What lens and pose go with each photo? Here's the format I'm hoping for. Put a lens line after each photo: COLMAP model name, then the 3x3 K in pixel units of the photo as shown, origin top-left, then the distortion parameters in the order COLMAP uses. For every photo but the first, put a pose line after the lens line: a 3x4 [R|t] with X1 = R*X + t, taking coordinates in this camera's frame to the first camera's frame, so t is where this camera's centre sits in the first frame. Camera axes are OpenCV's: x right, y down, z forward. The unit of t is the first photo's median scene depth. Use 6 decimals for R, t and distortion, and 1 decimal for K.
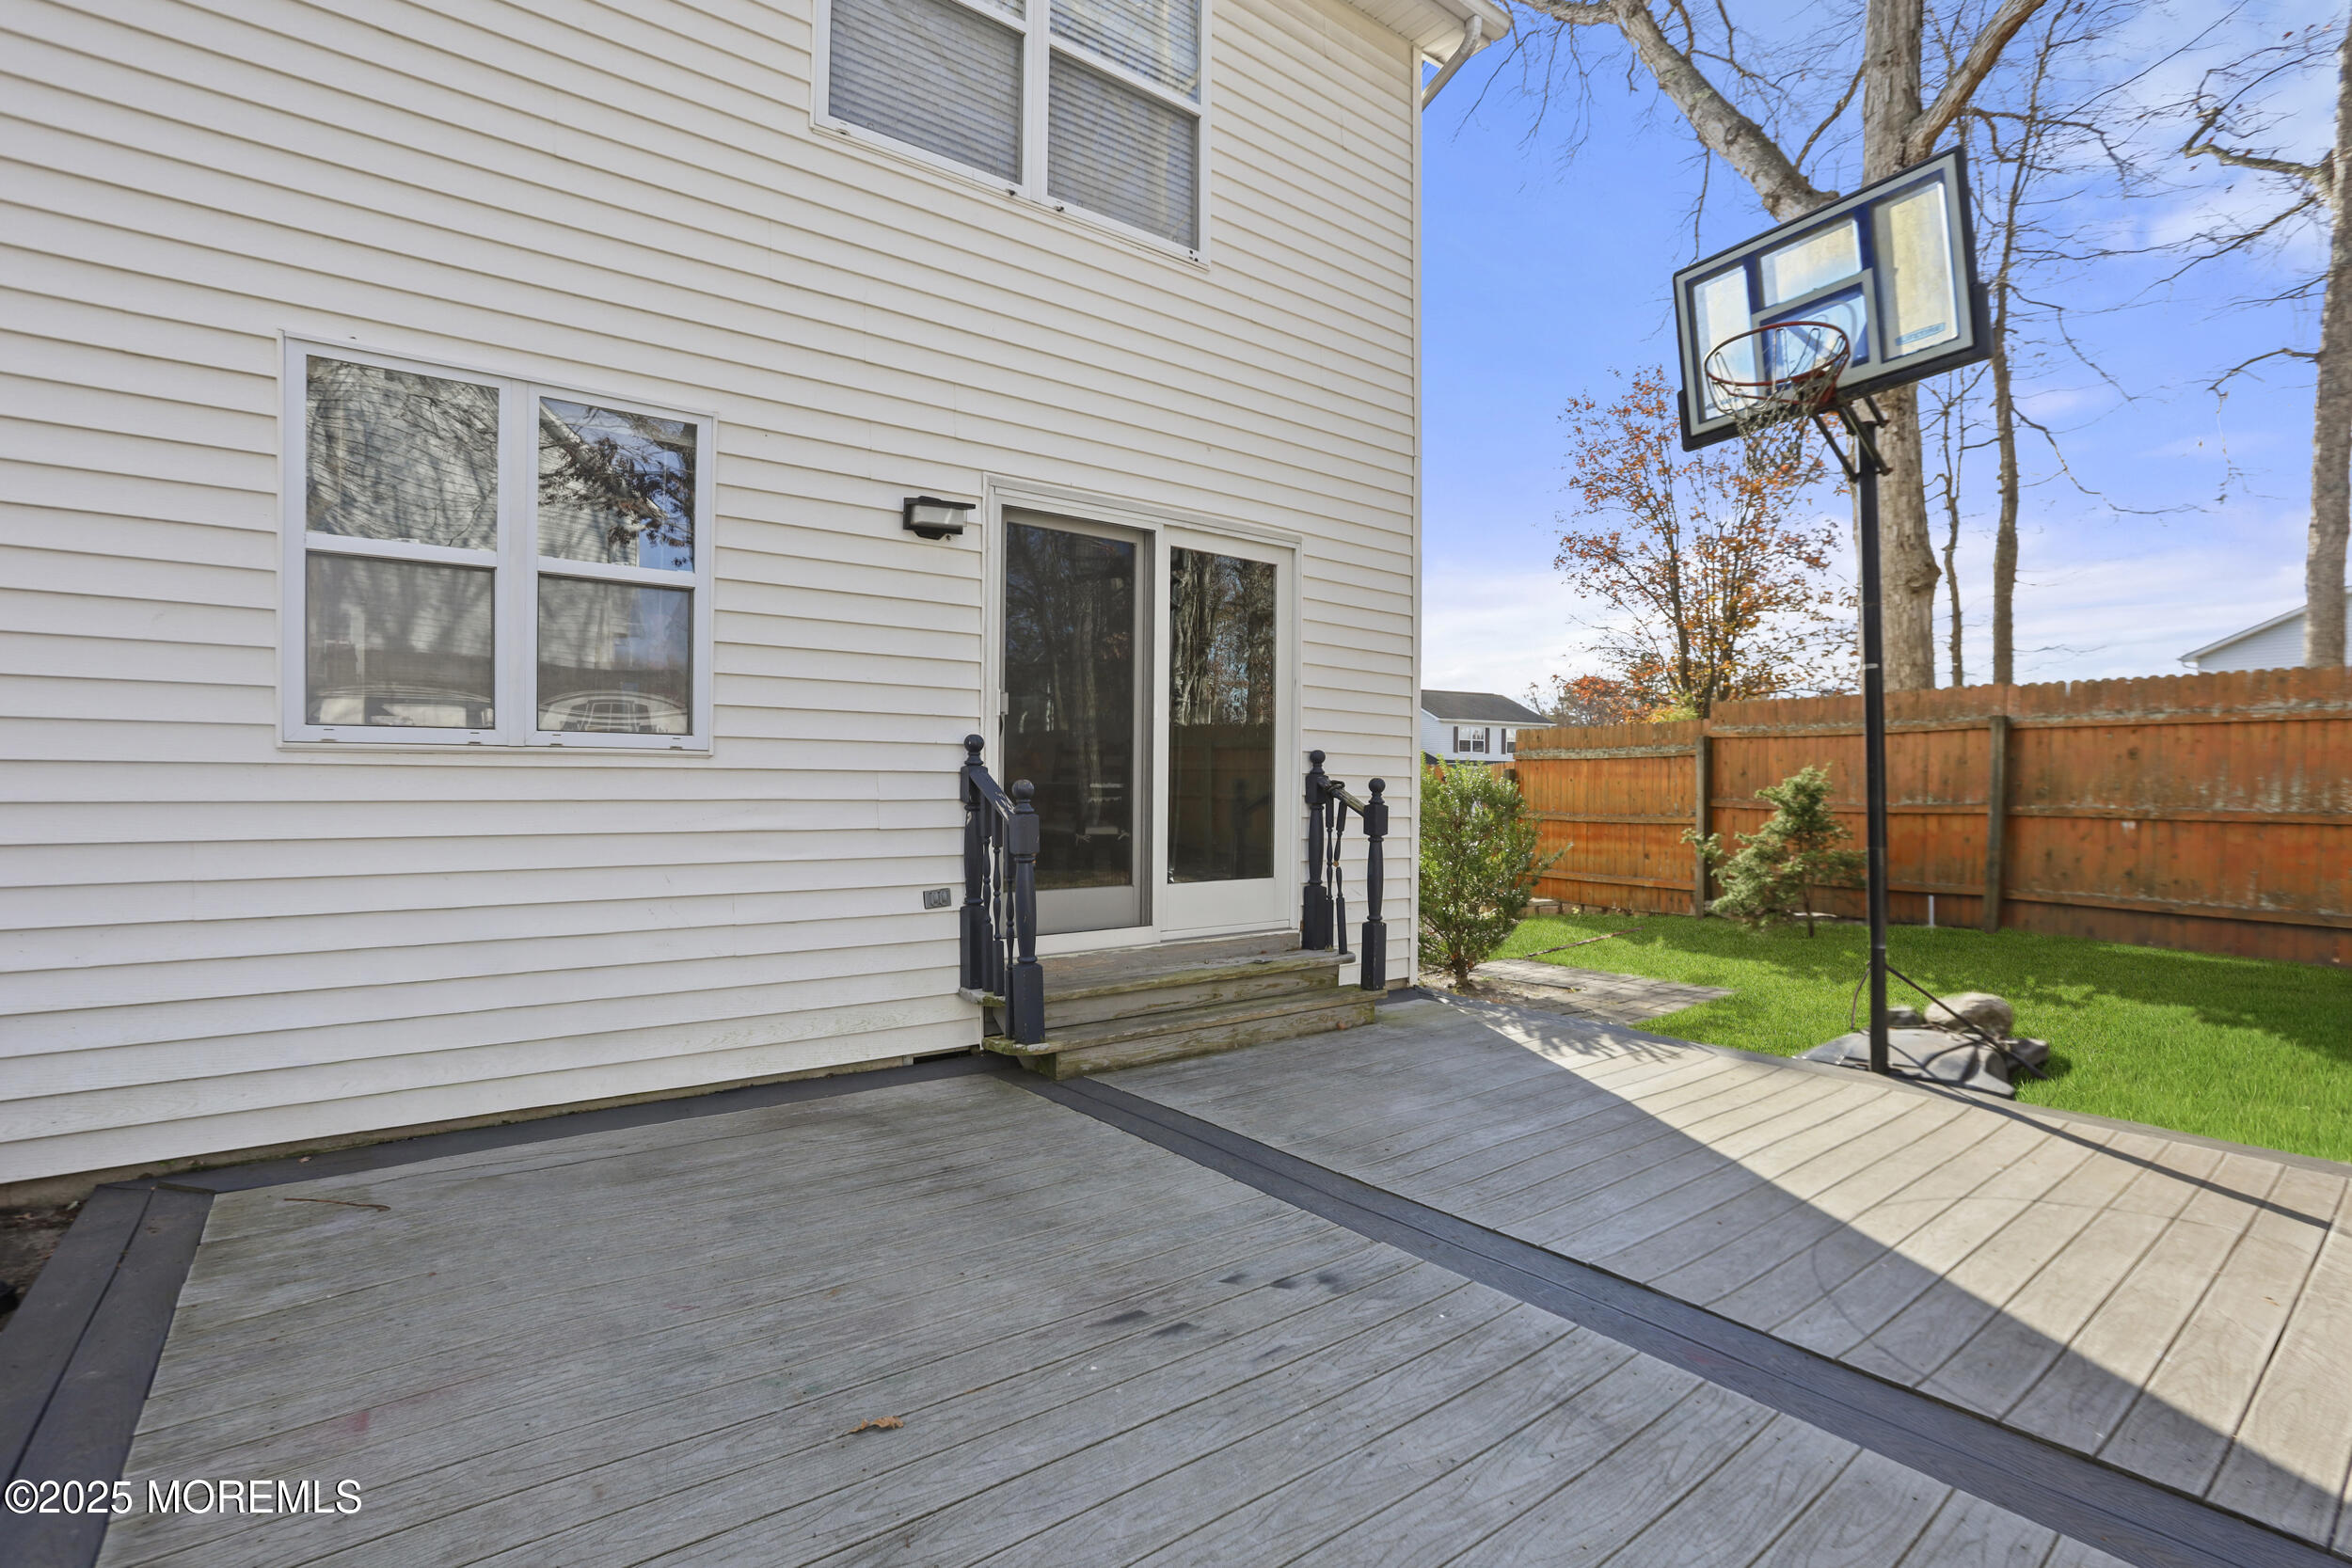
lens RADIAL K [[1078.3, 0, 1175.0], [0, 1078.3, 779.2], [0, 0, 1]] dist [-0.078038, 0.032550]
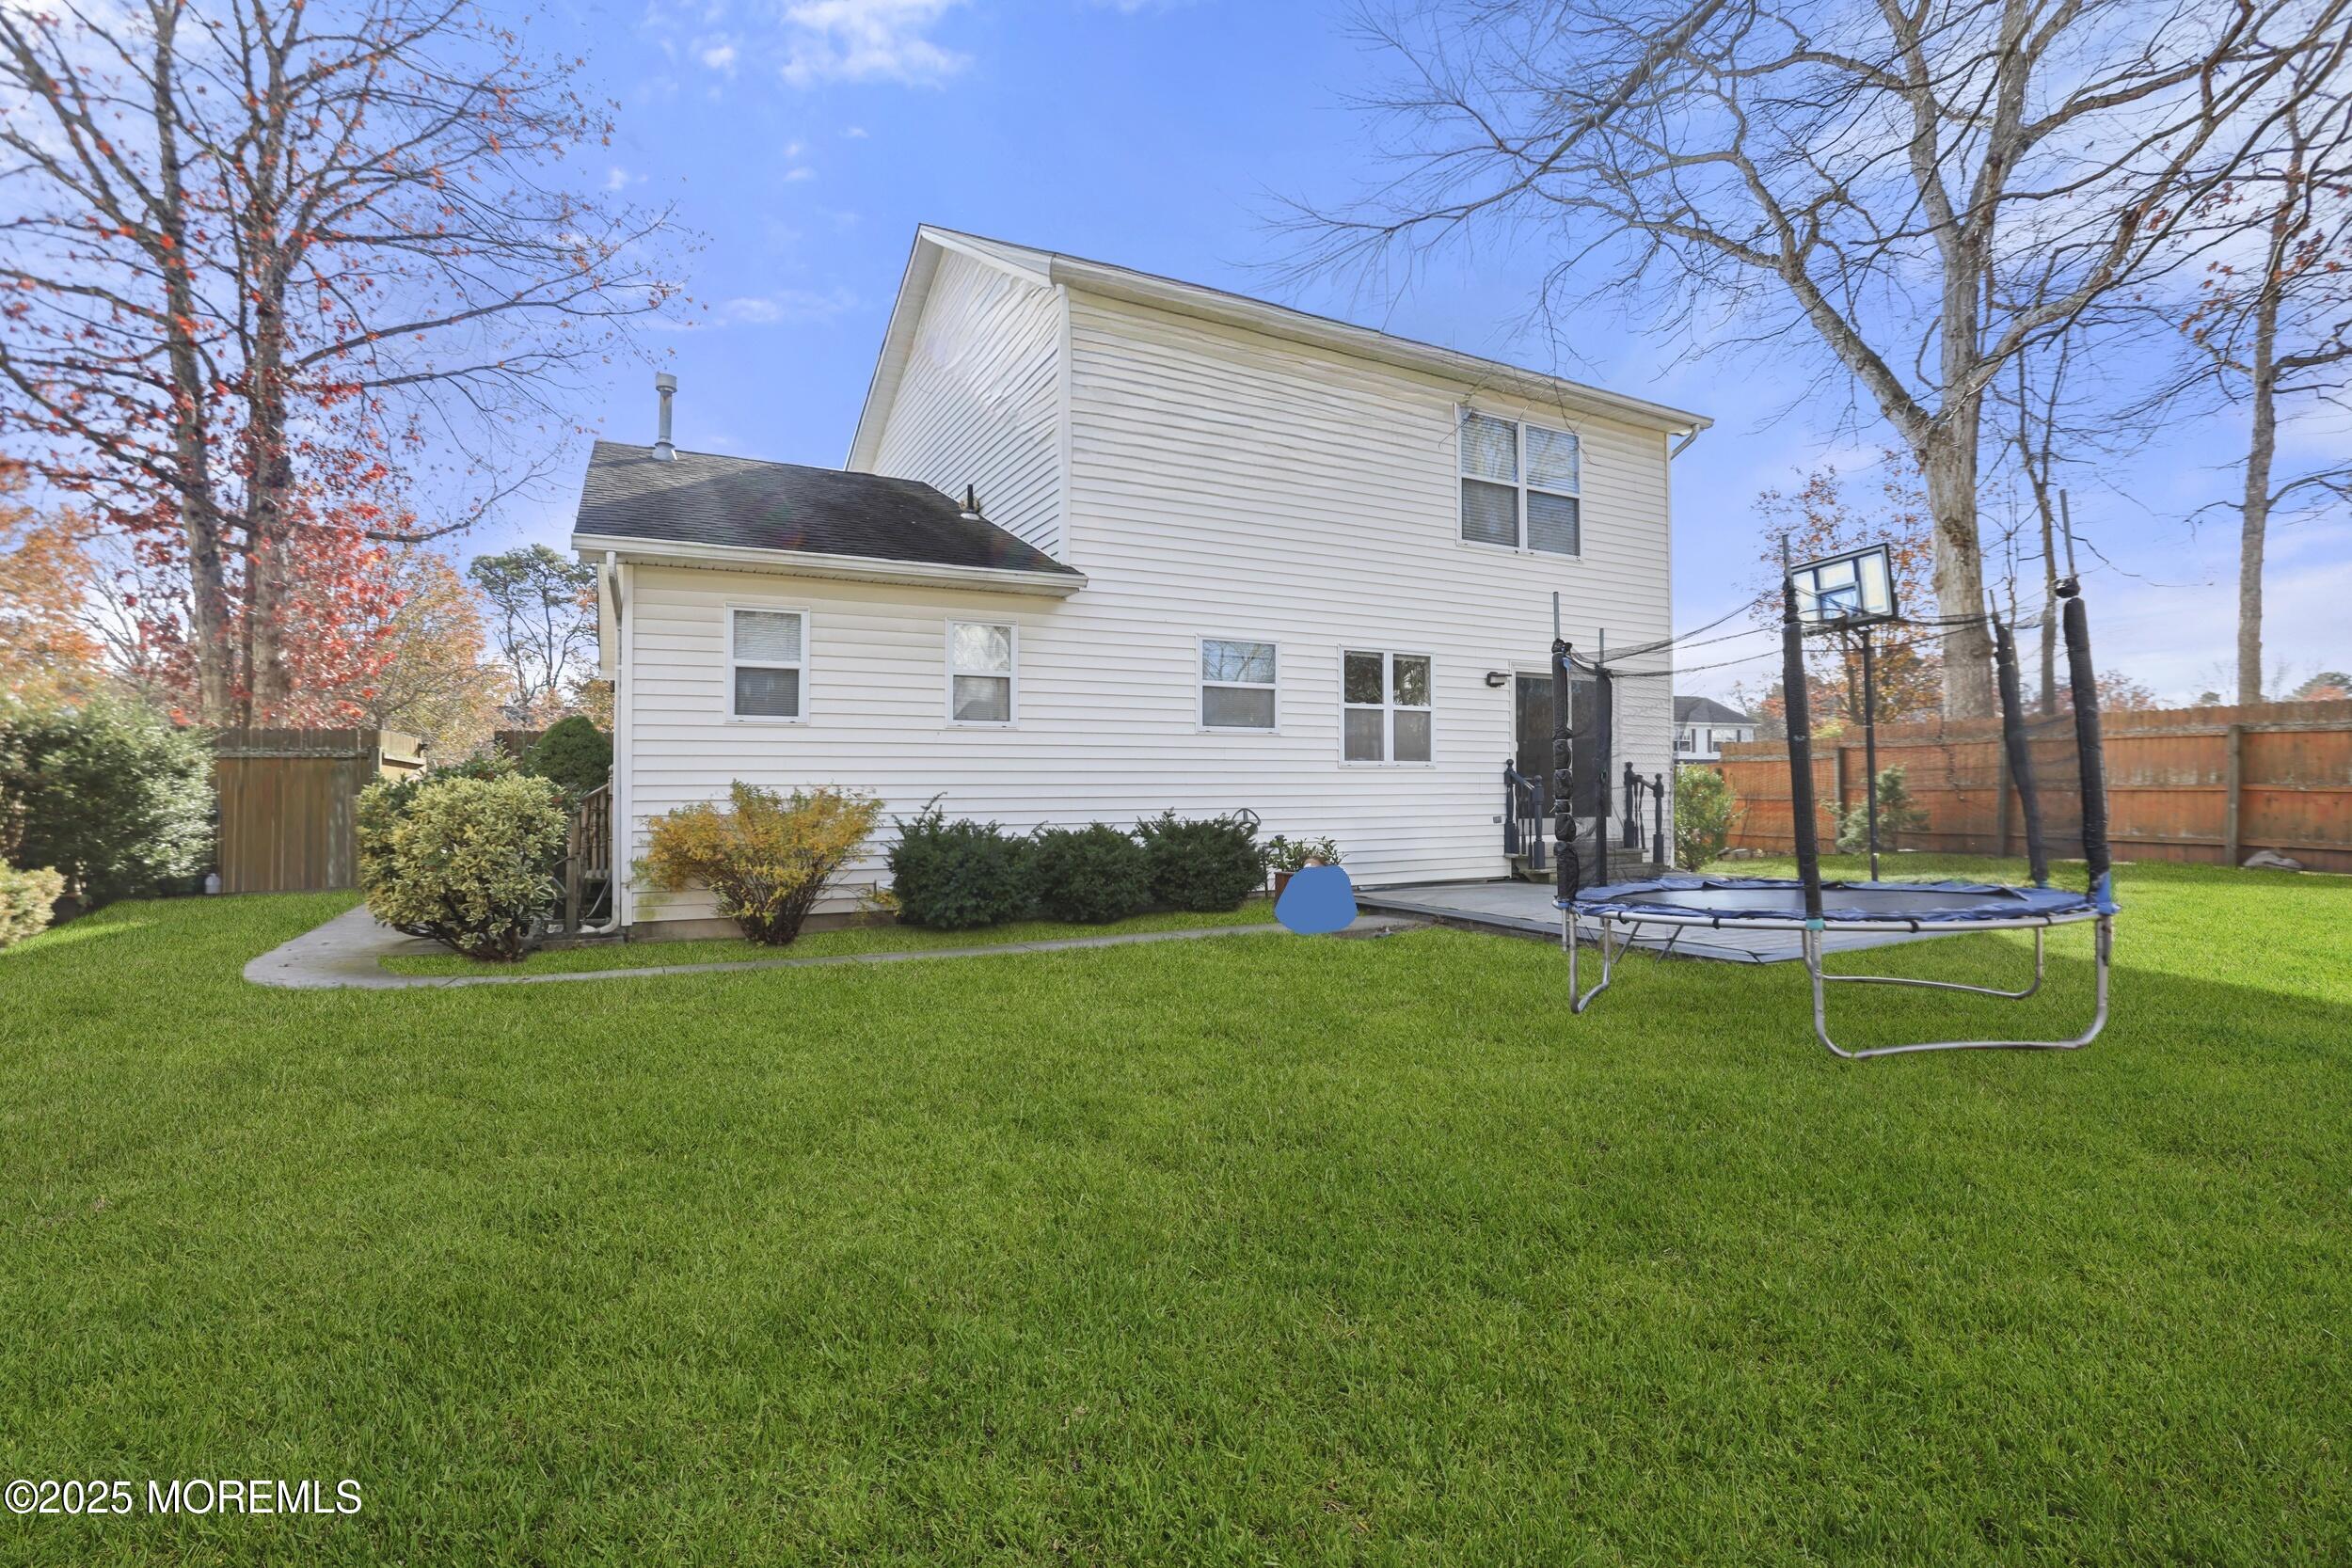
lens RADIAL K [[1078.3, 0, 1175.0], [0, 1078.3, 779.2], [0, 0, 1]] dist [-0.078038, 0.032550]
pose [[0.985451, -0.011502, -0.169570, -0.464471], [0.010704, 0.999927, -0.005616, 0.013214], [0.169623, 0.003719, 0.985502, -1.482467]]
